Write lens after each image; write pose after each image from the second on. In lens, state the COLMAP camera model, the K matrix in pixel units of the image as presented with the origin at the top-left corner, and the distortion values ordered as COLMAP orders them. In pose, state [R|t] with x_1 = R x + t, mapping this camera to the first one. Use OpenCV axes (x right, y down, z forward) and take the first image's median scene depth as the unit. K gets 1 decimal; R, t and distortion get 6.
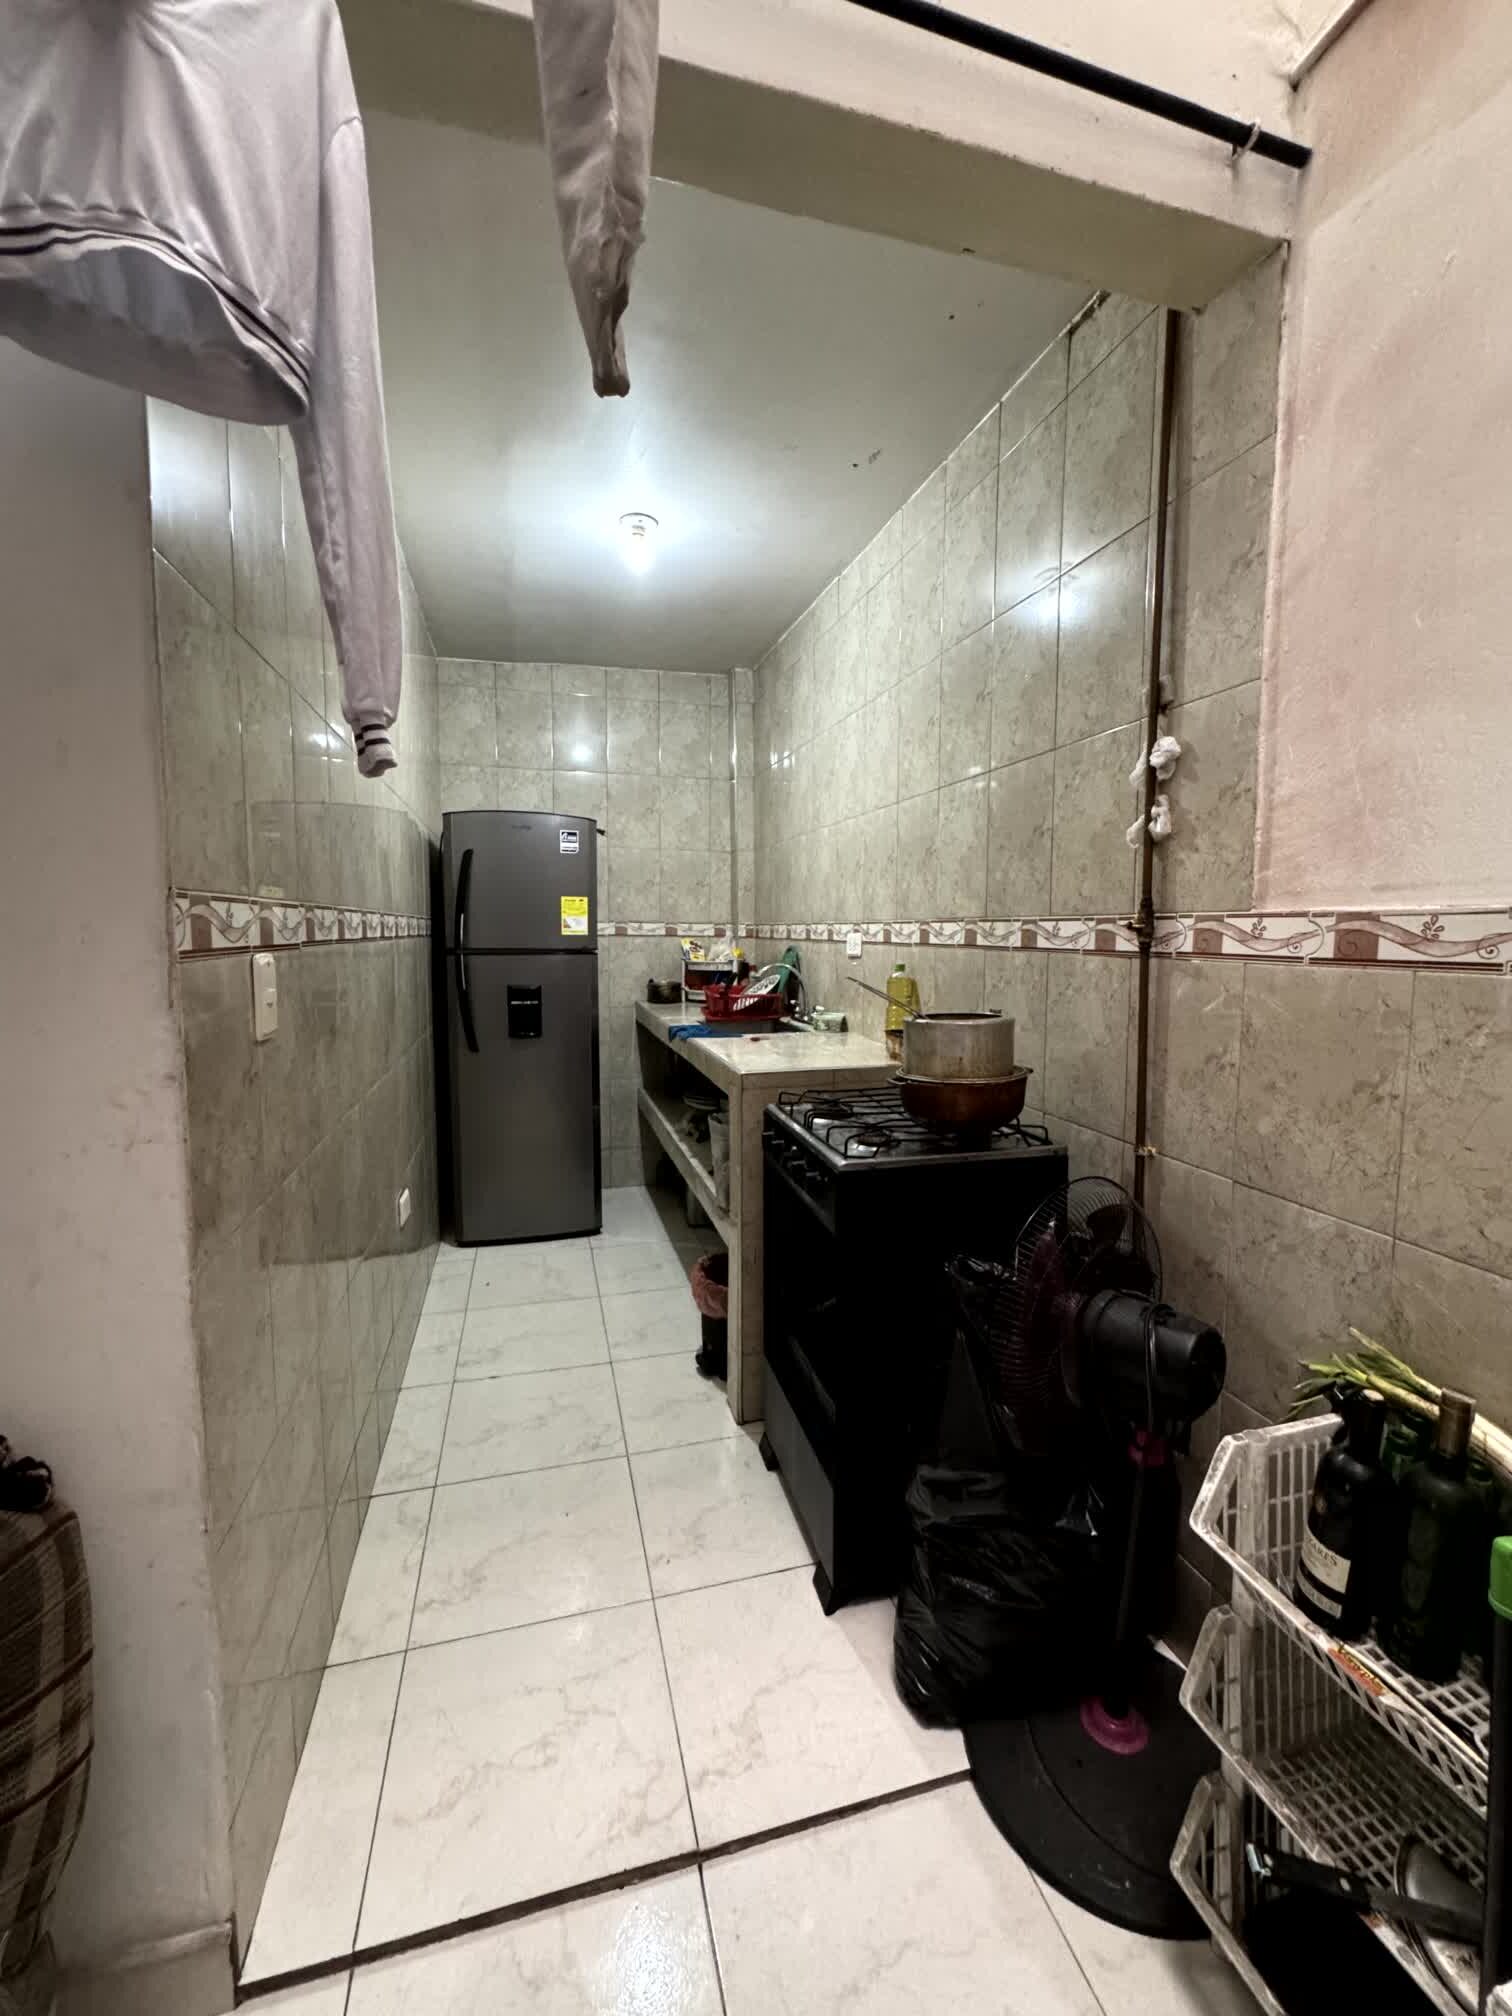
lens RADIAL K [[809.1, 0, 759.5], [0, 809.1, 1000.6], [0, 0, 1]] dist [-0.001243, 0.000611]
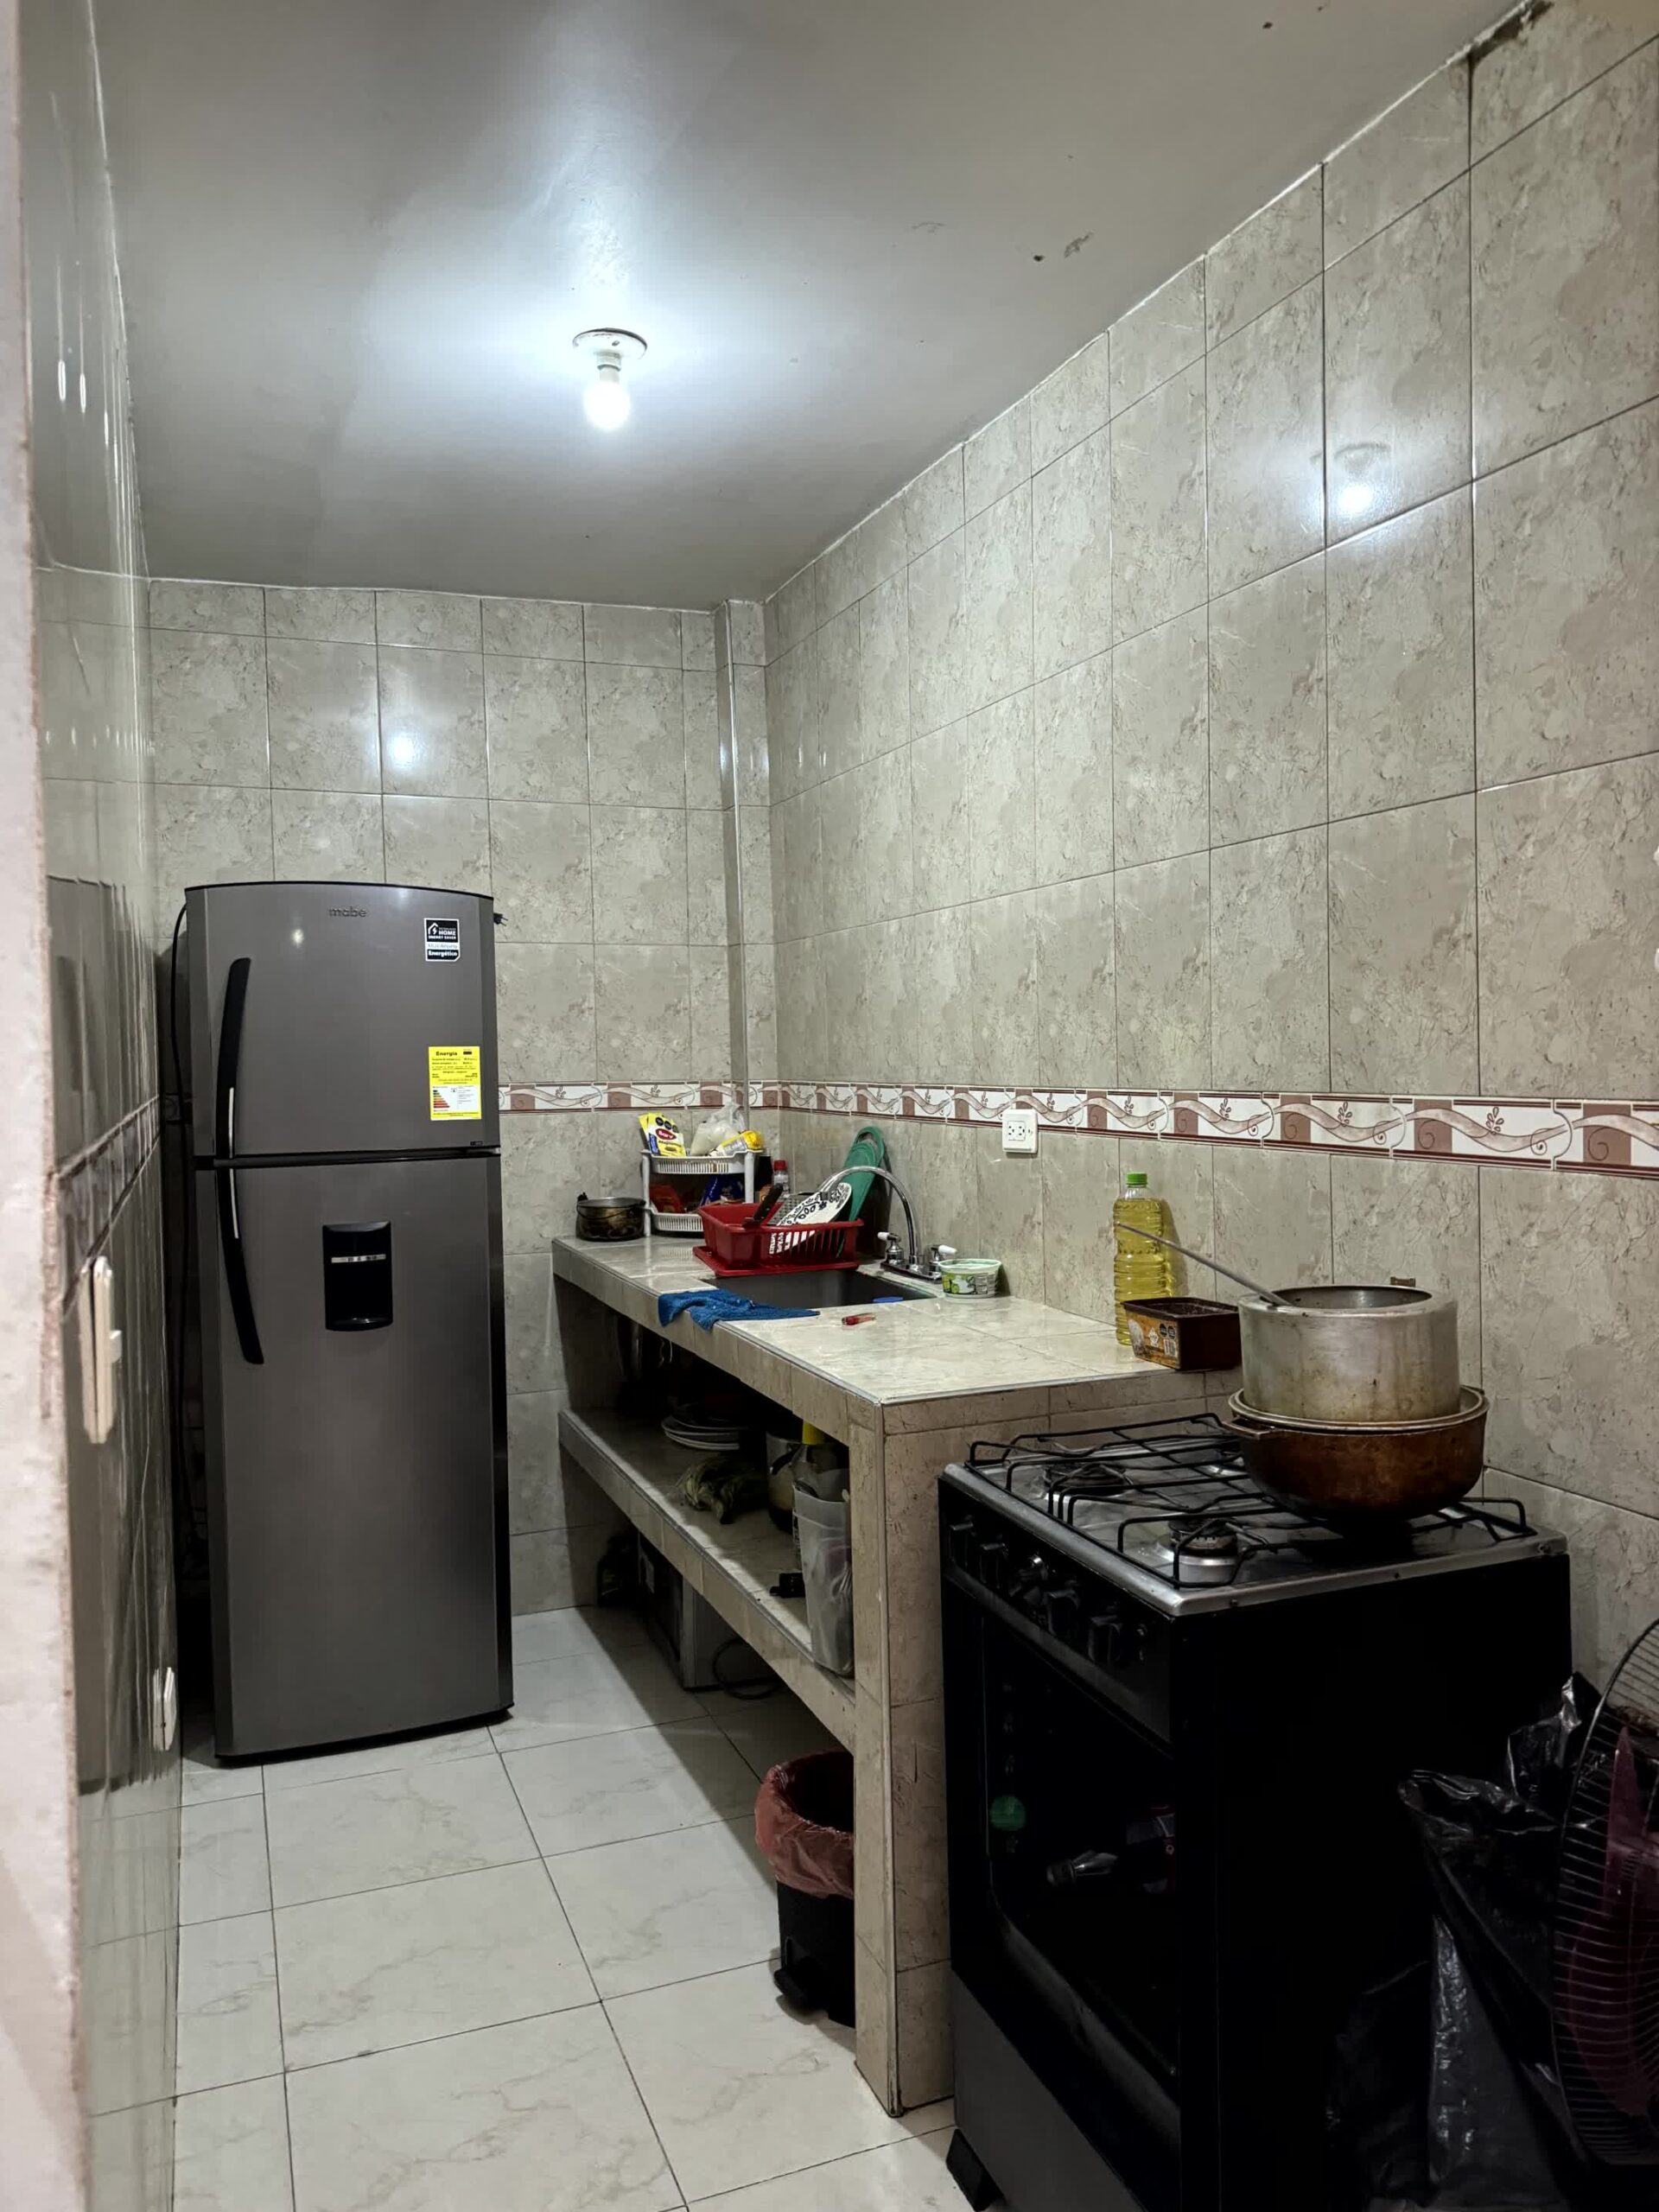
lens RADIAL K [[1558.9, 0, 812.7], [0, 1558.9, 1102.0], [0, 0, 1]] dist [0.042769, -0.049499]
pose [[0.994946, -0.027714, 0.096511, -0.124407], [0.033157, 0.997921, -0.055257, -0.039405], [-0.094779, 0.058178, 0.993797, 0.003473]]
